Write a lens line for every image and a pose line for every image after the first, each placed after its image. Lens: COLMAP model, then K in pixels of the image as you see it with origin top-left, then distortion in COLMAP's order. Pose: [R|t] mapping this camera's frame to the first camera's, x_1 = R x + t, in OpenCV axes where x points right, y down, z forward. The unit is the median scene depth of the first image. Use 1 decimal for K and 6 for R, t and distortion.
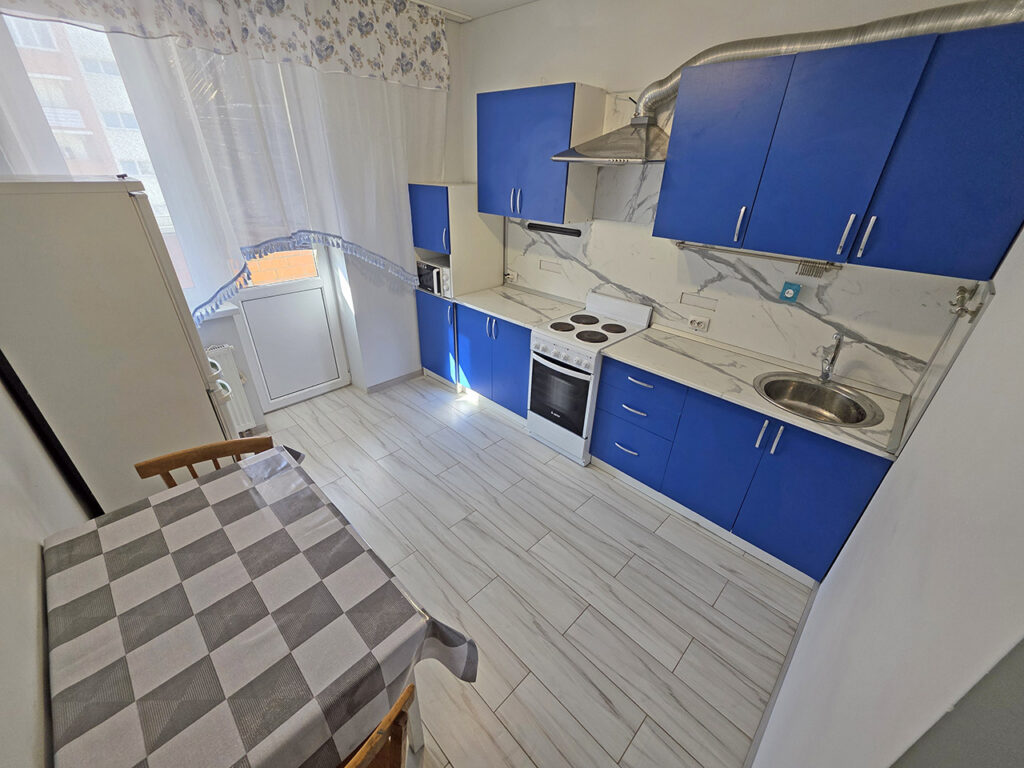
lens RADIAL K [[412.1, 0, 514.6], [0, 412.1, 394.7], [0, 0, 1]] dist [0.001002, 0.000056]
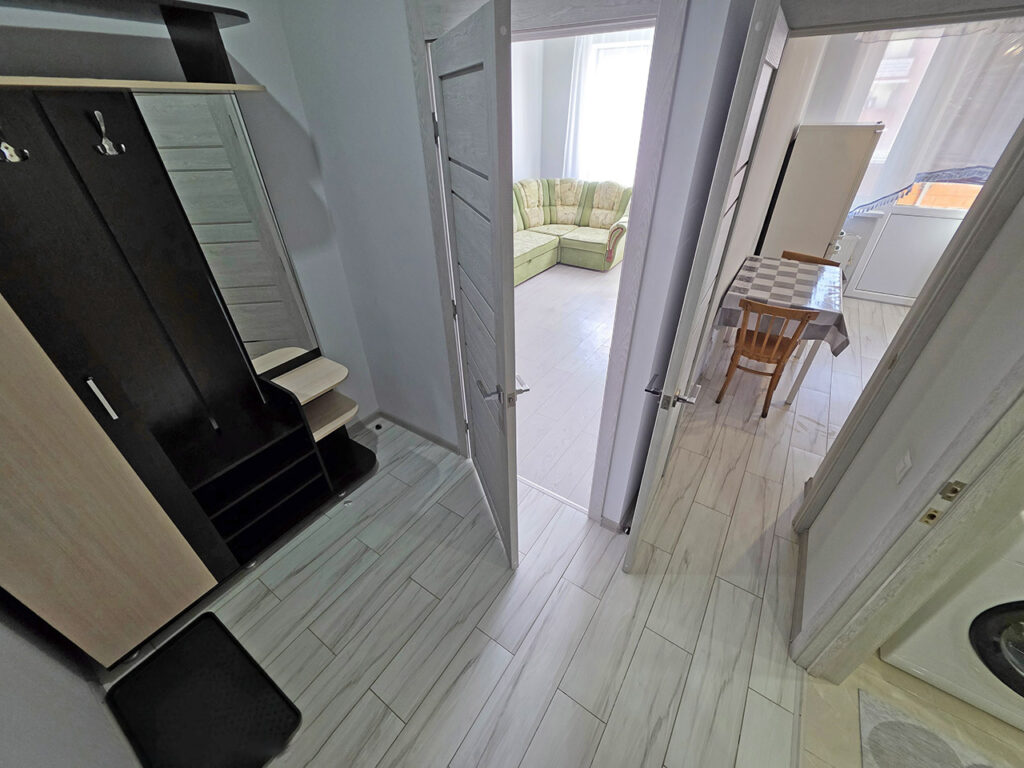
lens RADIAL K [[412.1, 0, 514.6], [0, 412.1, 394.7], [0, 0, 1]] dist [0.001002, 0.000056]
pose [[0.204035, 0.539902, -0.816624, 0.652097], [-0.457180, 0.790171, 0.408186, 0.317725], [0.865654, 0.290060, 0.408055, -0.608462]]
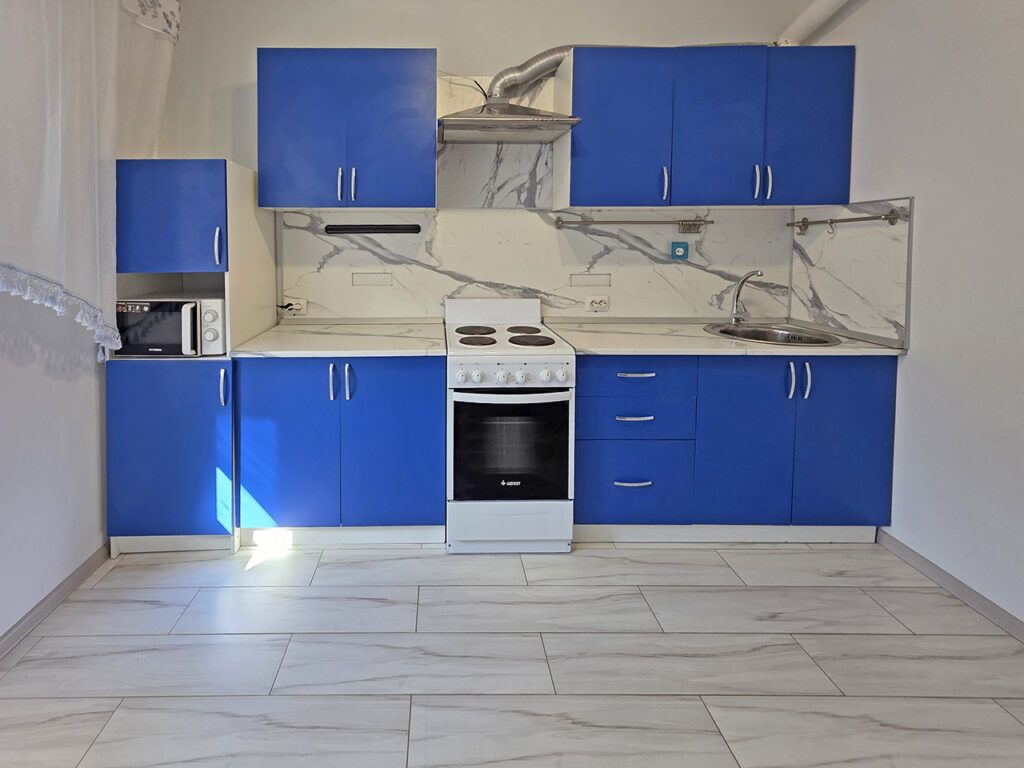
lens RADIAL K [[450.2, 0, 445.6], [0, 450.2, 261.0], [0, 0, 1]] dist [0.002260, -0.000523]
pose [[0.706435, -0.059453, 0.705277, -0.421624], [0.362597, 0.886170, -0.288490, -0.086583], [-0.607843, 0.459531, 0.647579, 0.490758]]
